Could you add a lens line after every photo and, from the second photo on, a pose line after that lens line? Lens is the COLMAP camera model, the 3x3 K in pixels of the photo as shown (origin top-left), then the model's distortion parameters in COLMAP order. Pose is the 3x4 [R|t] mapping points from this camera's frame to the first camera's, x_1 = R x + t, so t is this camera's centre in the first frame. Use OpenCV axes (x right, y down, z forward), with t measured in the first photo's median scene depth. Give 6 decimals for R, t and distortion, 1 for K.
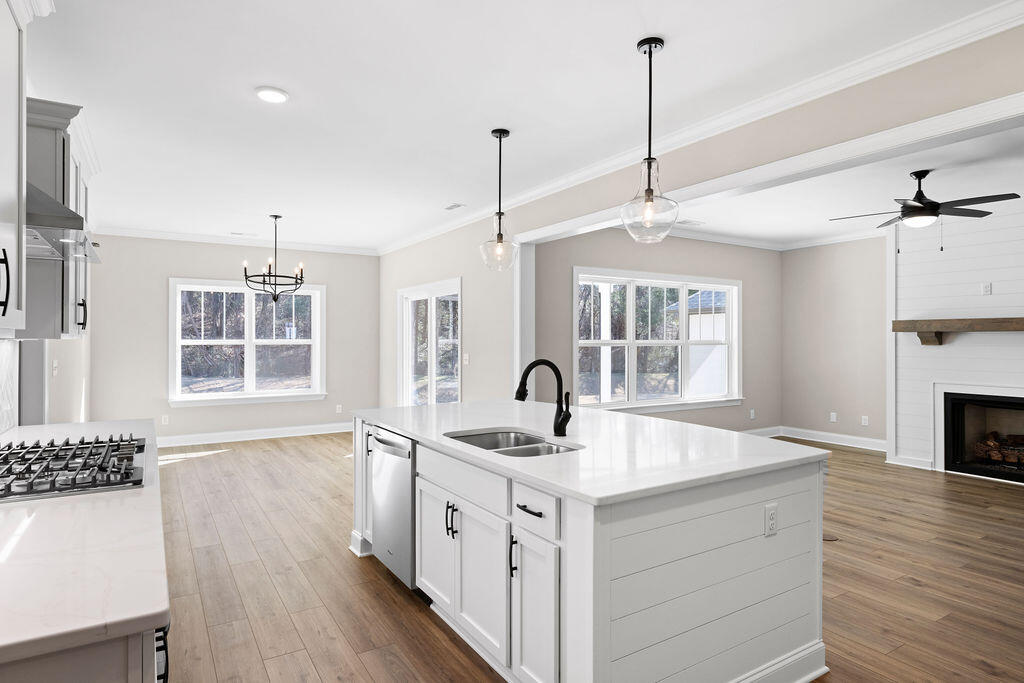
lens RADIAL K [[574.4, 0, 518.2], [0, 574.4, 337.1], [0, 0, 1]] dist [0.007463, 0.003505]
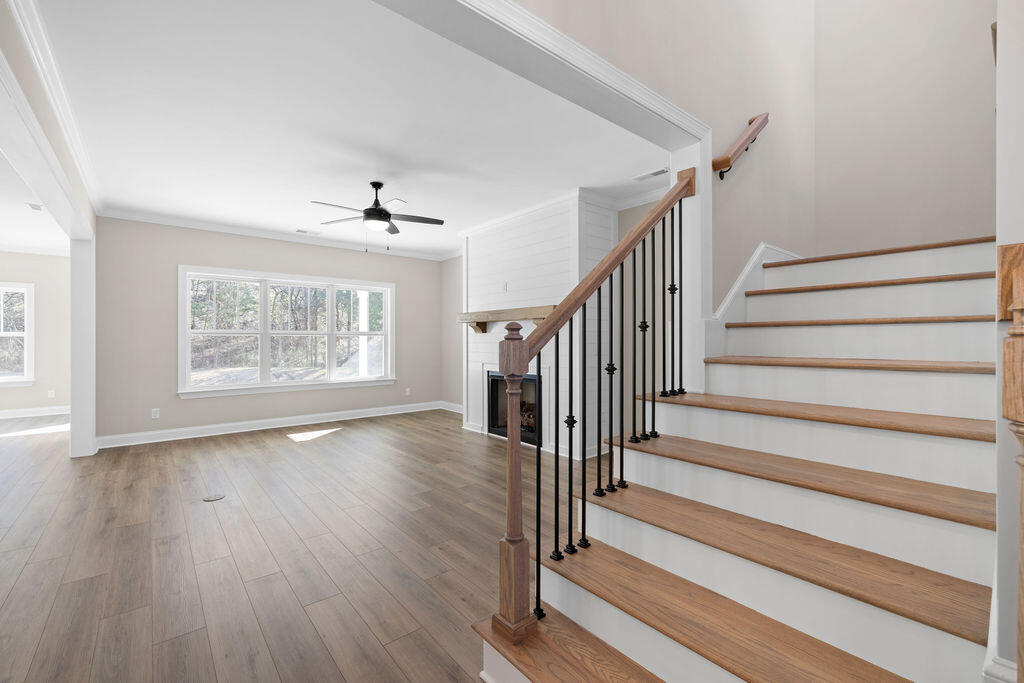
lens RADIAL K [[432.4, 0, 509.1], [0, 432.4, 339.0], [0, 0, 1]] dist [-0.001135, 0.000196]
pose [[0.992660, -0.003730, 0.120880, 0.672255], [0.003544, 0.999992, 0.001749, 0.025582], [-0.120886, -0.001308, 0.992666, 0.066658]]
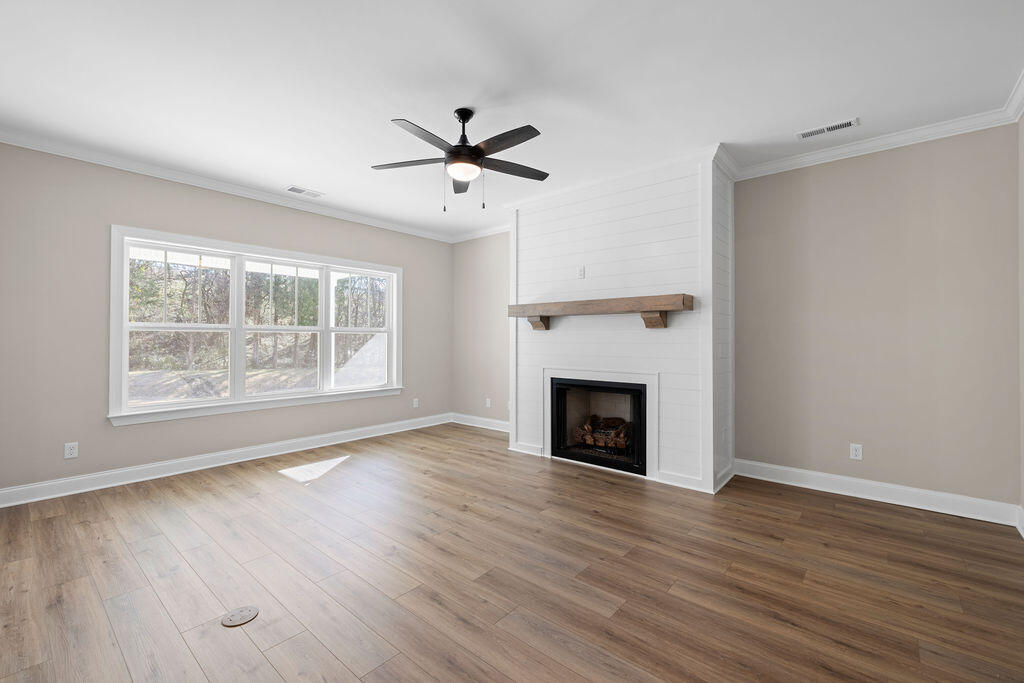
lens RADIAL K [[432.4, 0, 509.9], [0, 432.4, 335.5], [0, 0, 1]] dist [-0.001135, 0.000196]
pose [[0.957654, 0.002788, 0.287909, 0.456668], [-0.001313, 0.999985, -0.005315, 0.027409], [-0.287919, 0.004712, 0.957643, 0.309151]]
